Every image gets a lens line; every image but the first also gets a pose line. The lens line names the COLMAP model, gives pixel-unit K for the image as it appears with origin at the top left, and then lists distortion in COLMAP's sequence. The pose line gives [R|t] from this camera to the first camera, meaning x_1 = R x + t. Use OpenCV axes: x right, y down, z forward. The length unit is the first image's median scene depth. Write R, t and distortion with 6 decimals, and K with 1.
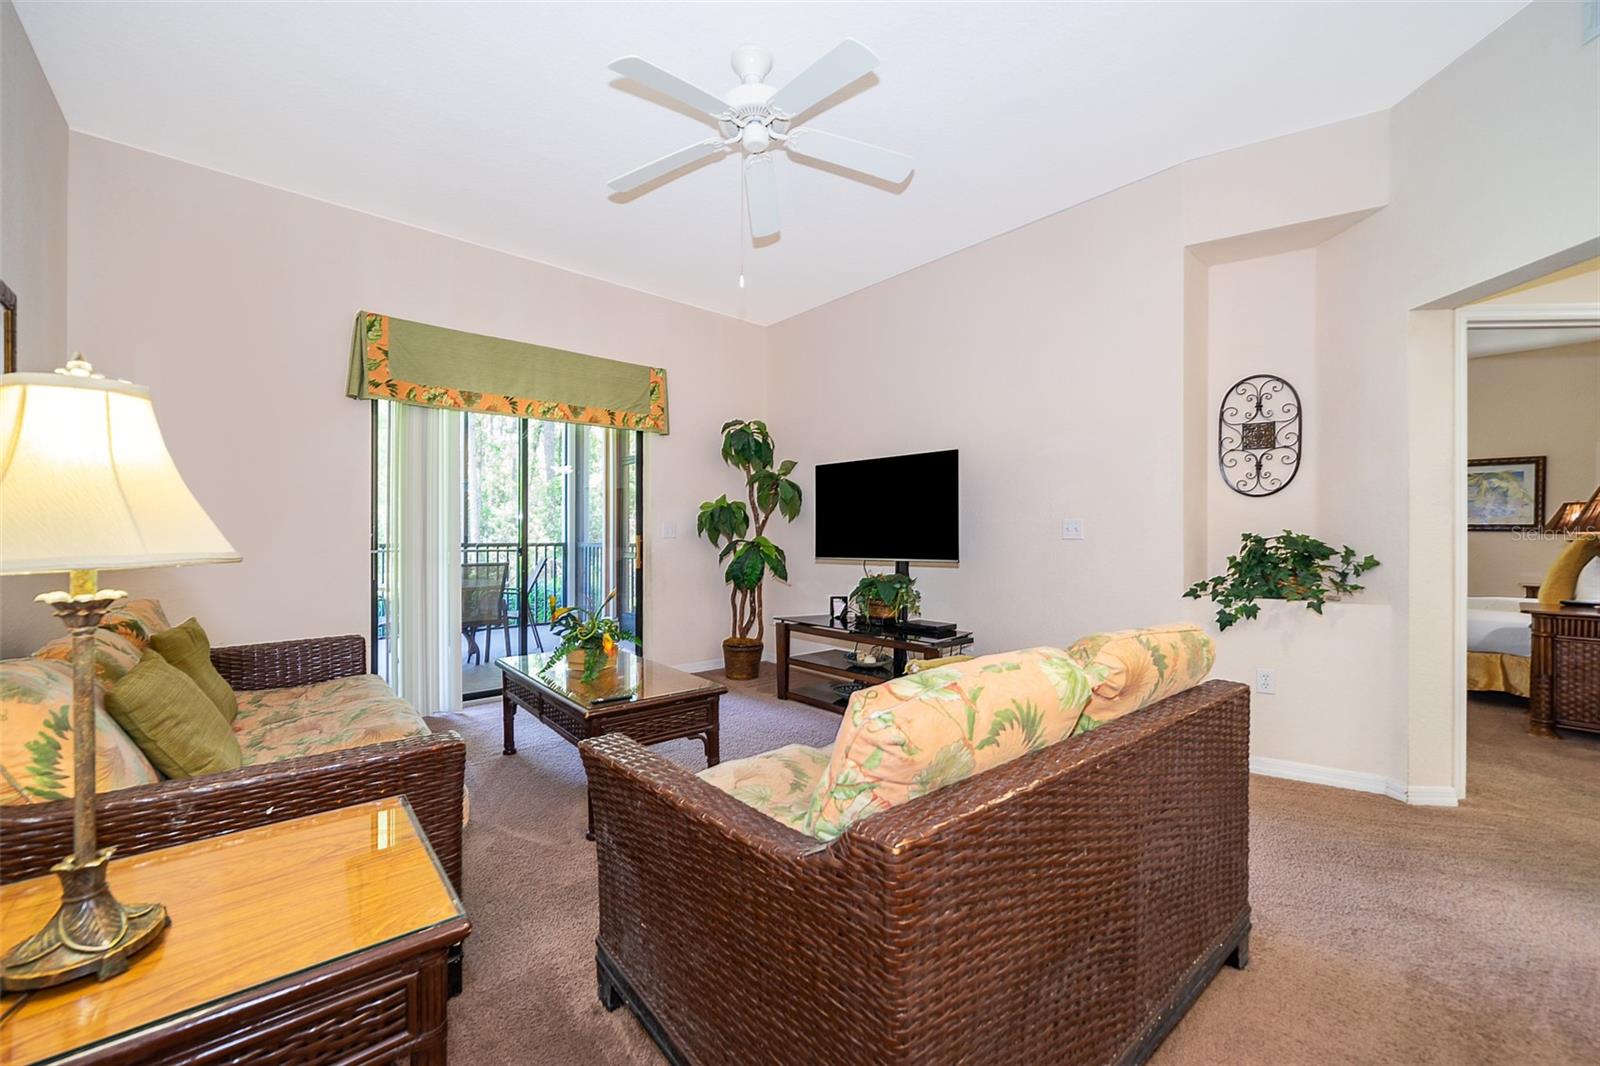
lens RADIAL K [[648.8, 0, 807.0], [0, 648.8, 533.9], [0, 0, 1]] dist [-0.001055, -0.000004]
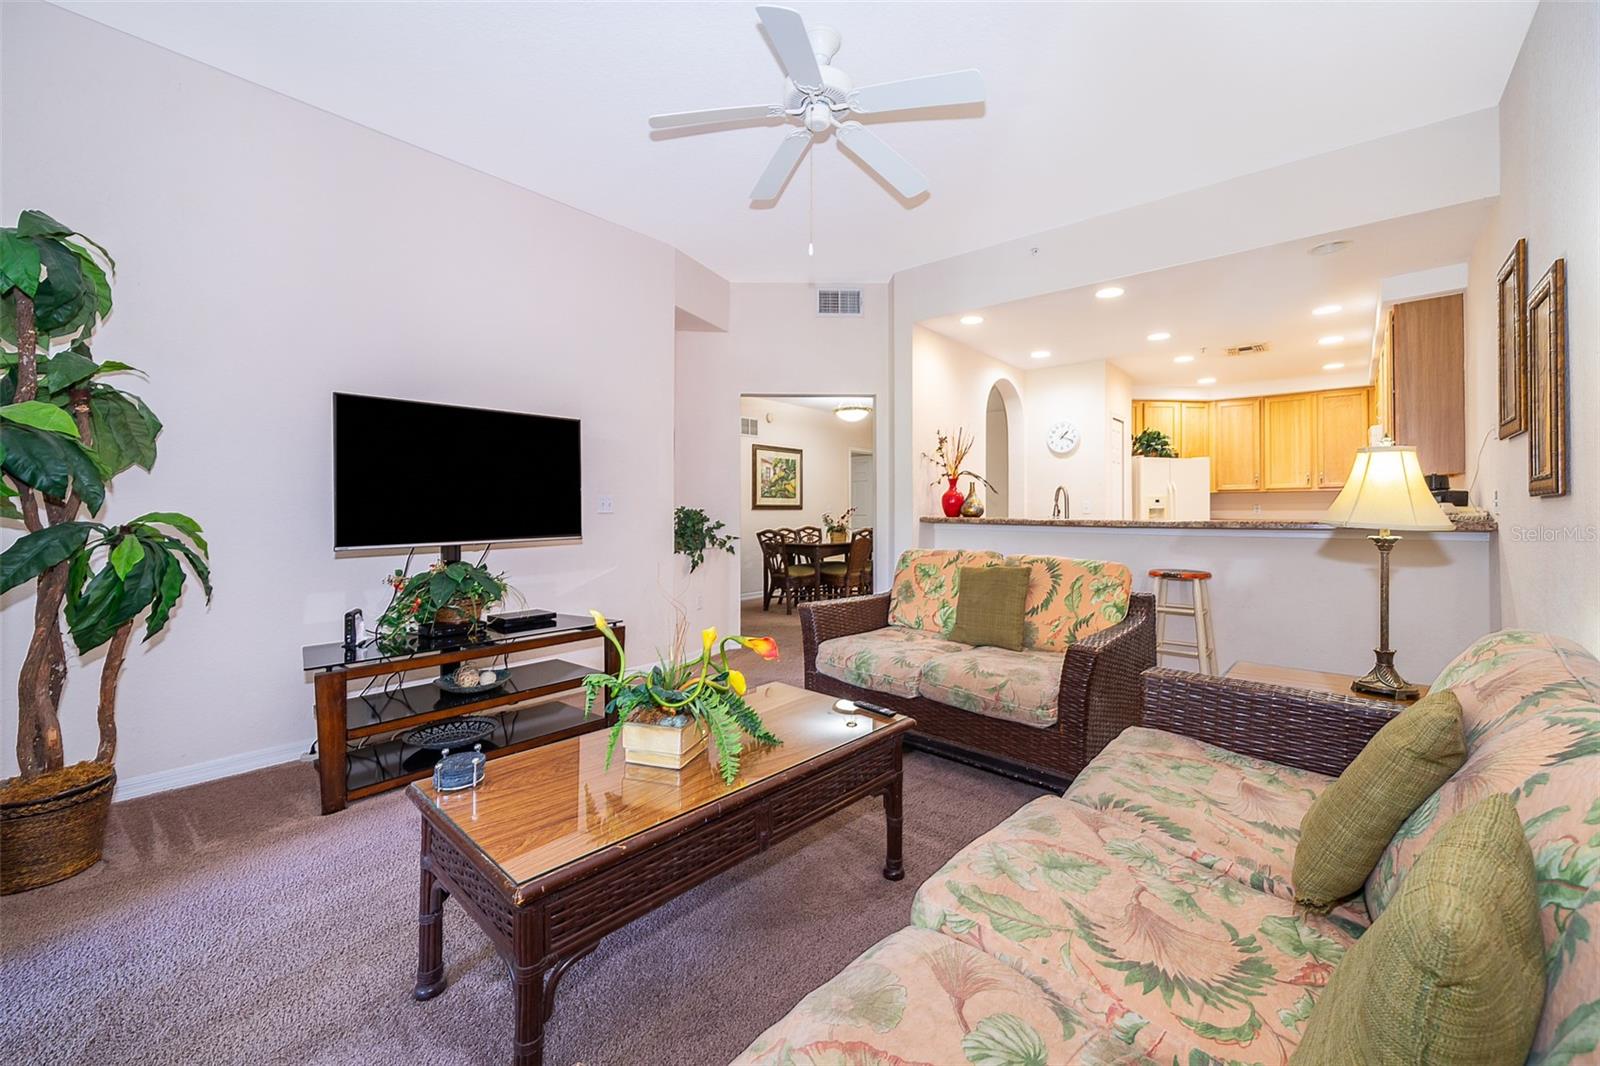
lens RADIAL K [[590.7, 0, 832.2], [0, 590.7, 502.4], [0, 0, 1]] dist [0.010952, 0.000051]
pose [[-0.161156, 0.011629, 0.986860, -0.588454], [-0.000533, 0.999929, -0.011870, -0.000047], [-0.986929, -0.002439, -0.161138, 0.672447]]
